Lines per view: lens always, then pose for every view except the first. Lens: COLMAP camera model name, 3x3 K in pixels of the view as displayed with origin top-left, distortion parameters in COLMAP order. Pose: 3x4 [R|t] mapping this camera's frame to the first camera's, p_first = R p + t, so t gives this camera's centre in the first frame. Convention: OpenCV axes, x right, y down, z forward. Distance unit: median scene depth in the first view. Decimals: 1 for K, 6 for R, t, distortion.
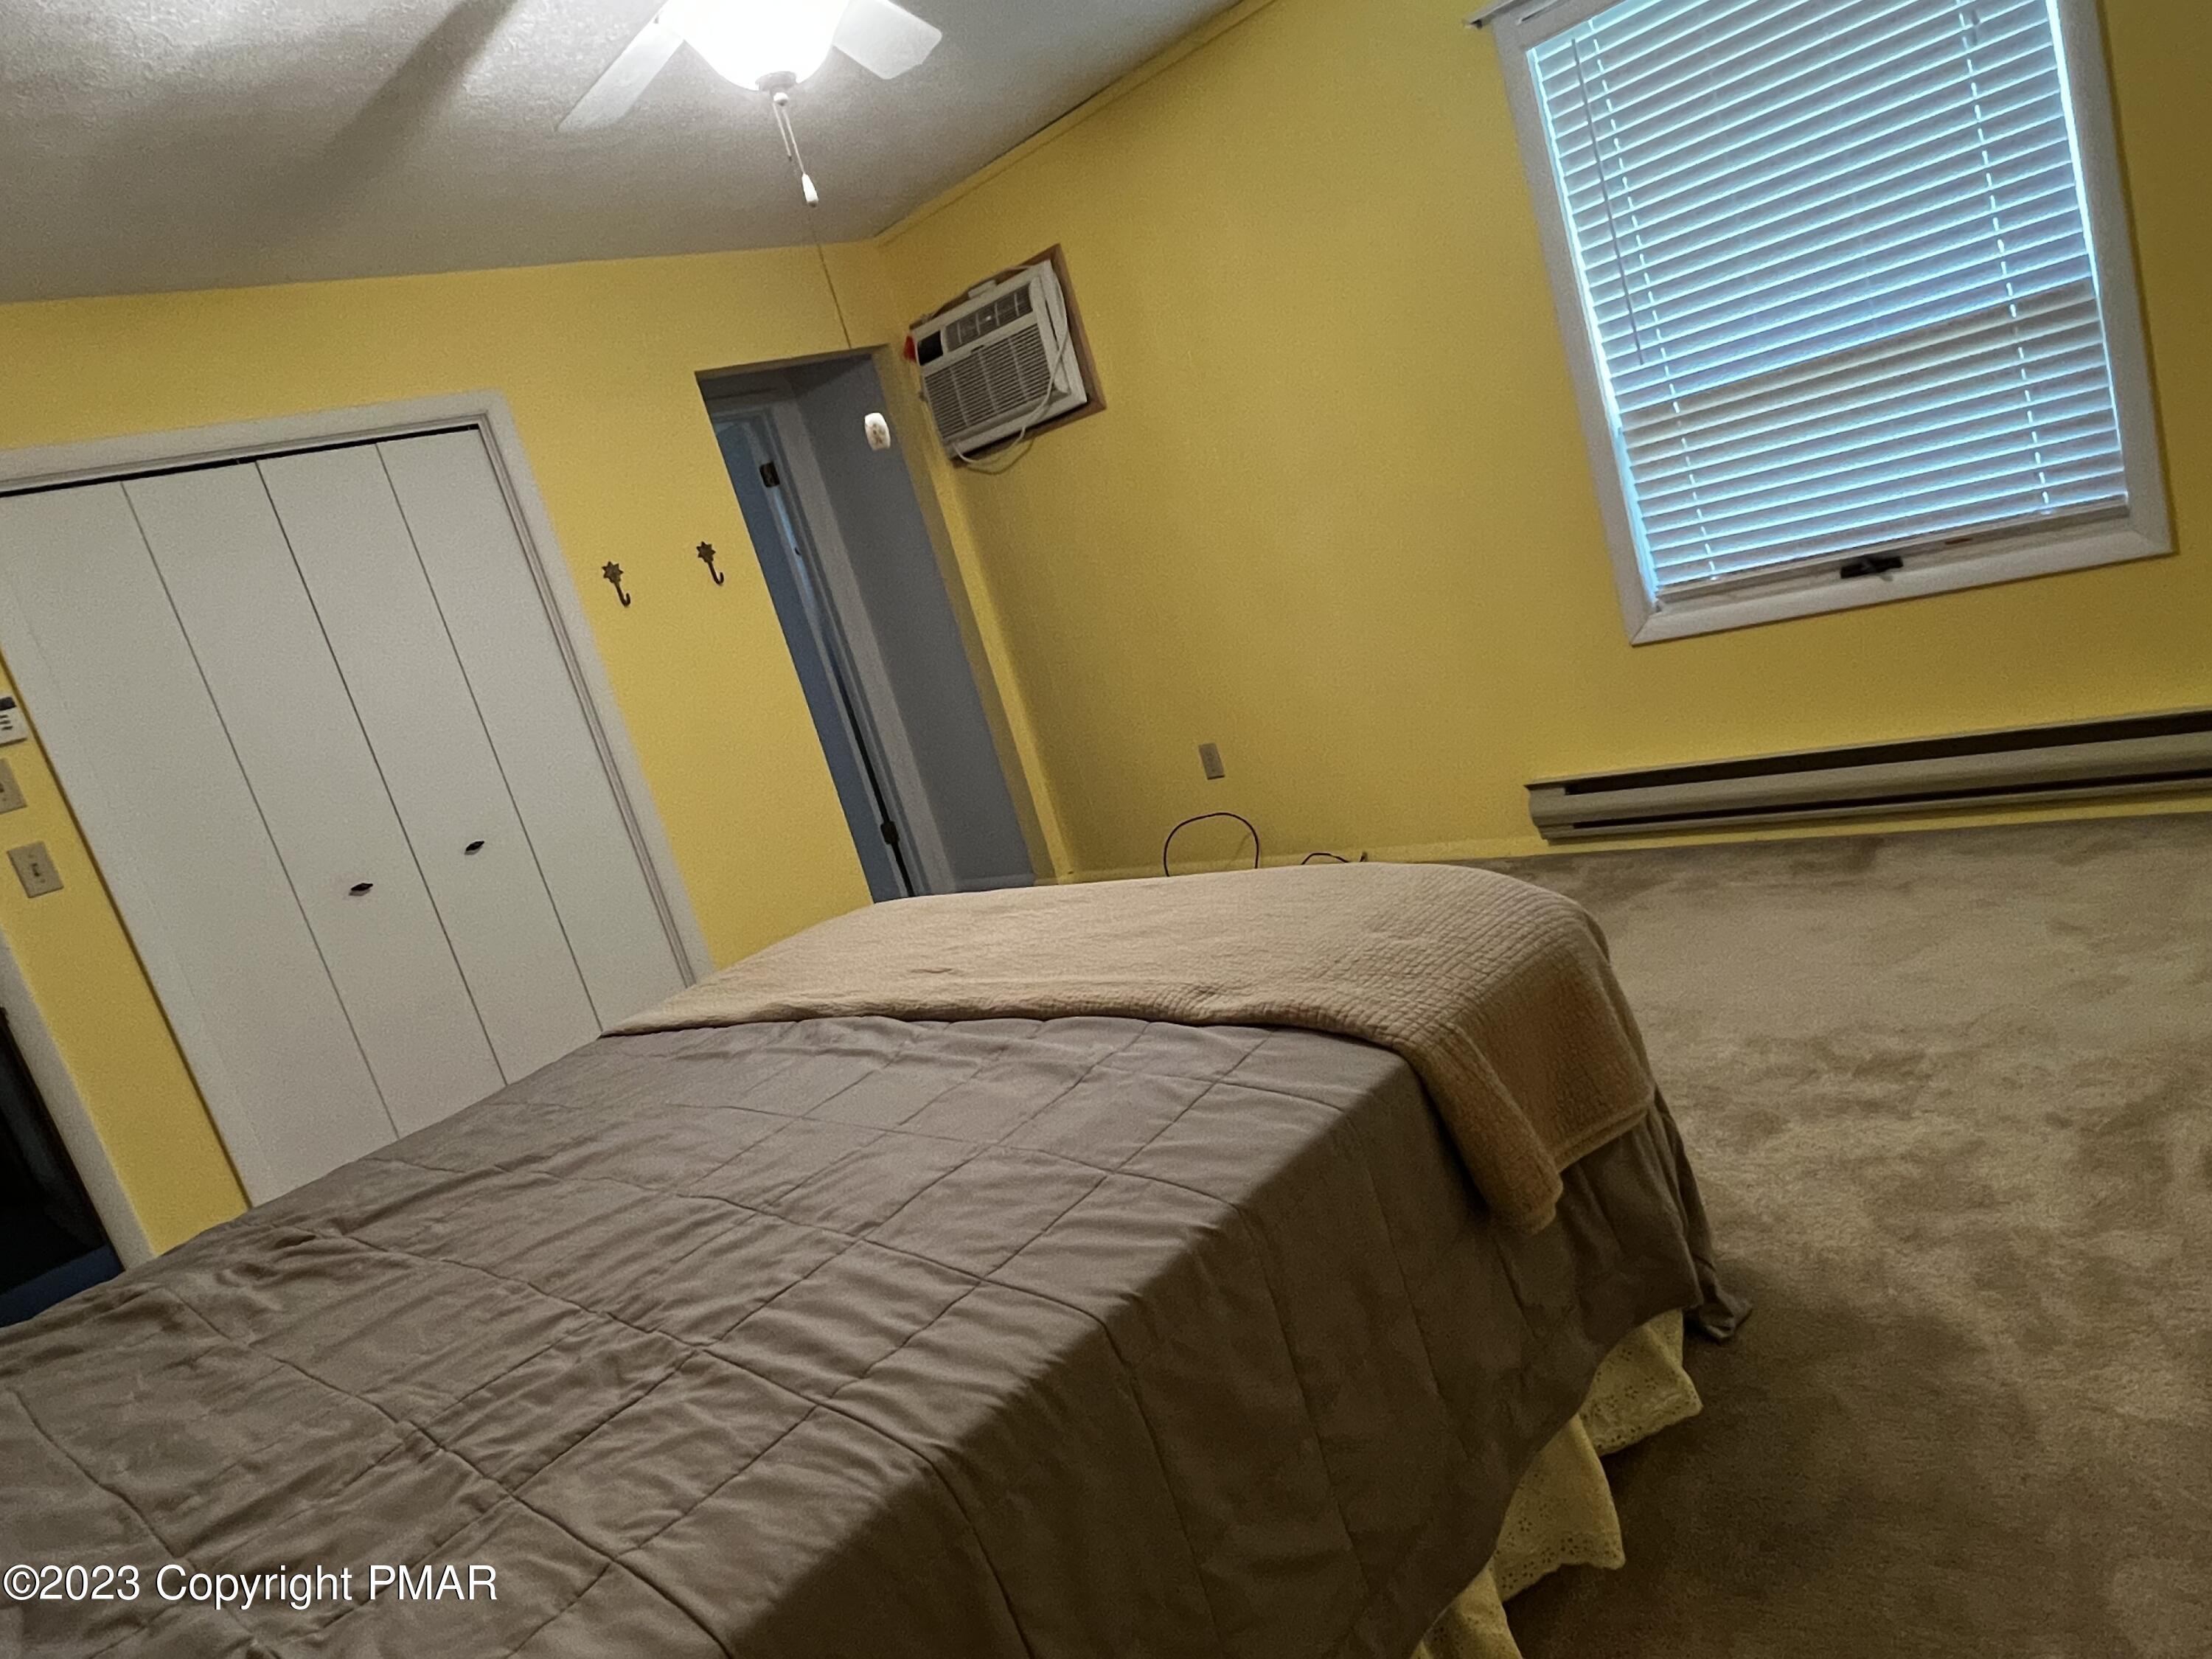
lens RADIAL K [[1376.7, 0, 1104.2], [0, 1376.7, 820.2], [0, 0, 1]] dist [-0.003318, -0.005541]
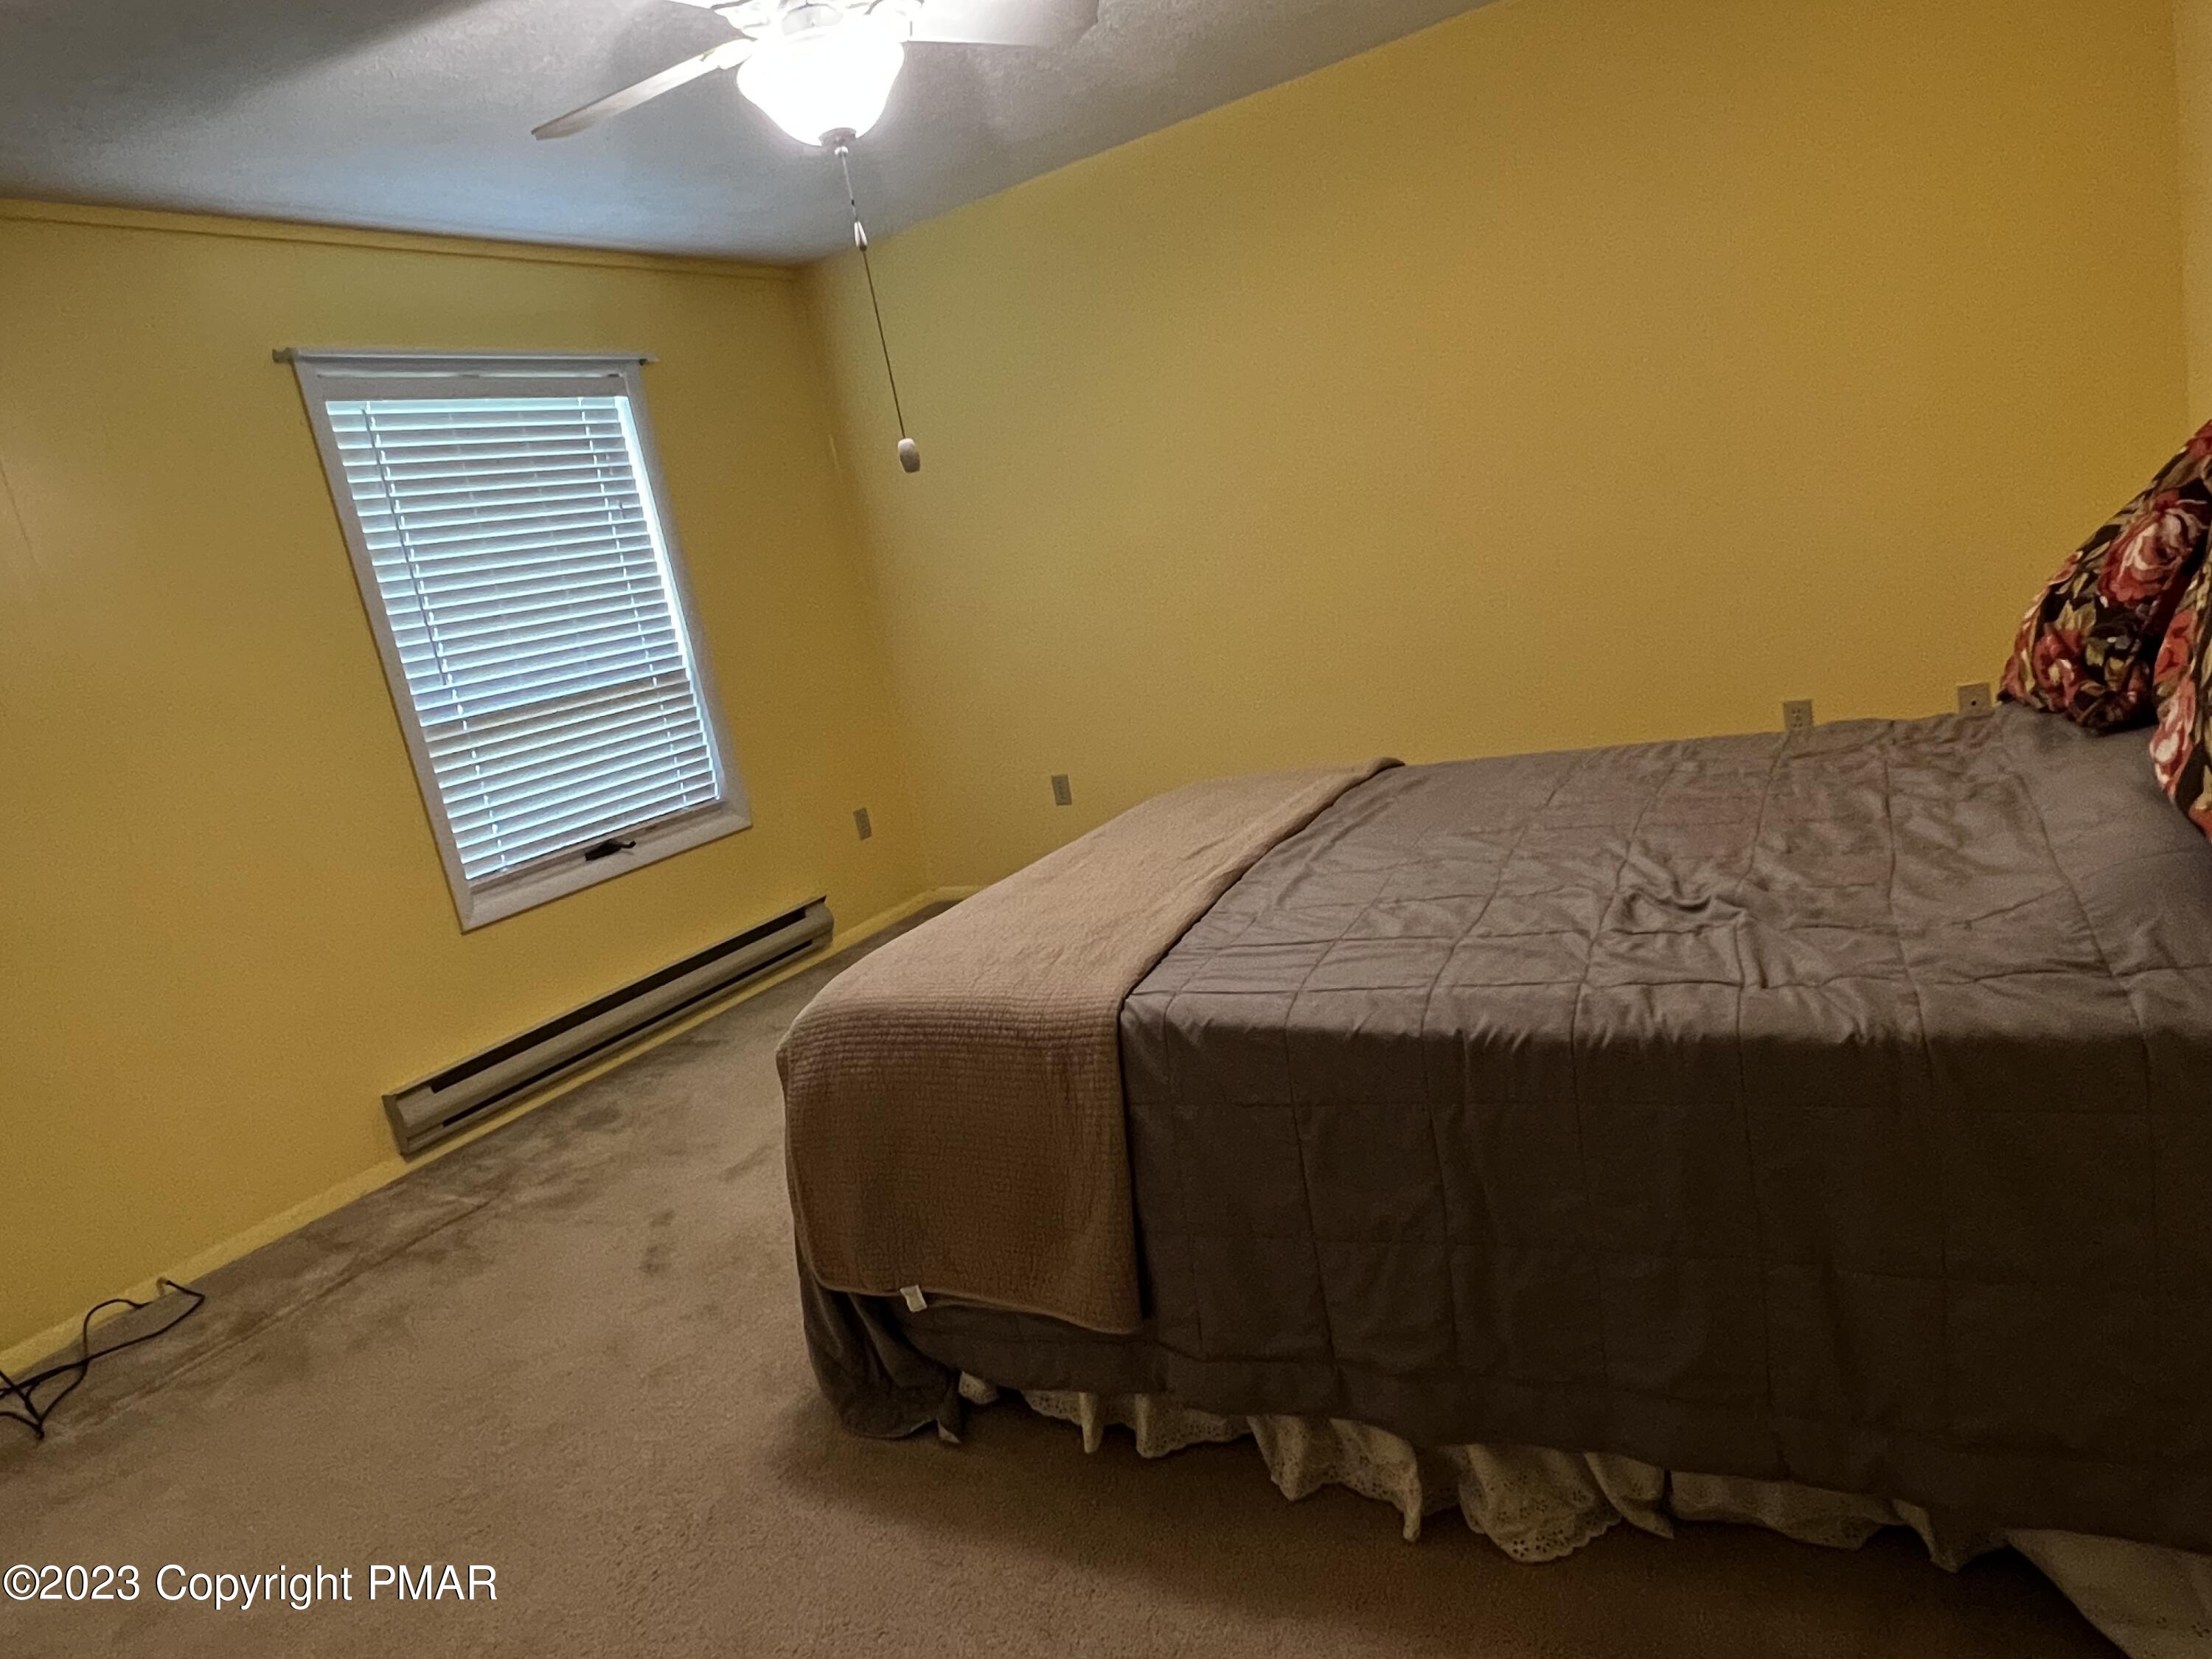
lens RADIAL K [[1376.7, 0, 1109.7], [0, 1376.7, 830.3], [0, 0, 1]] dist [-0.003318, -0.005541]
pose [[-0.139181, 0.135876, 0.980901, -0.829273], [0.432498, 0.899416, -0.063221, 0.096441], [-0.890828, 0.415438, -0.183948, 0.788979]]
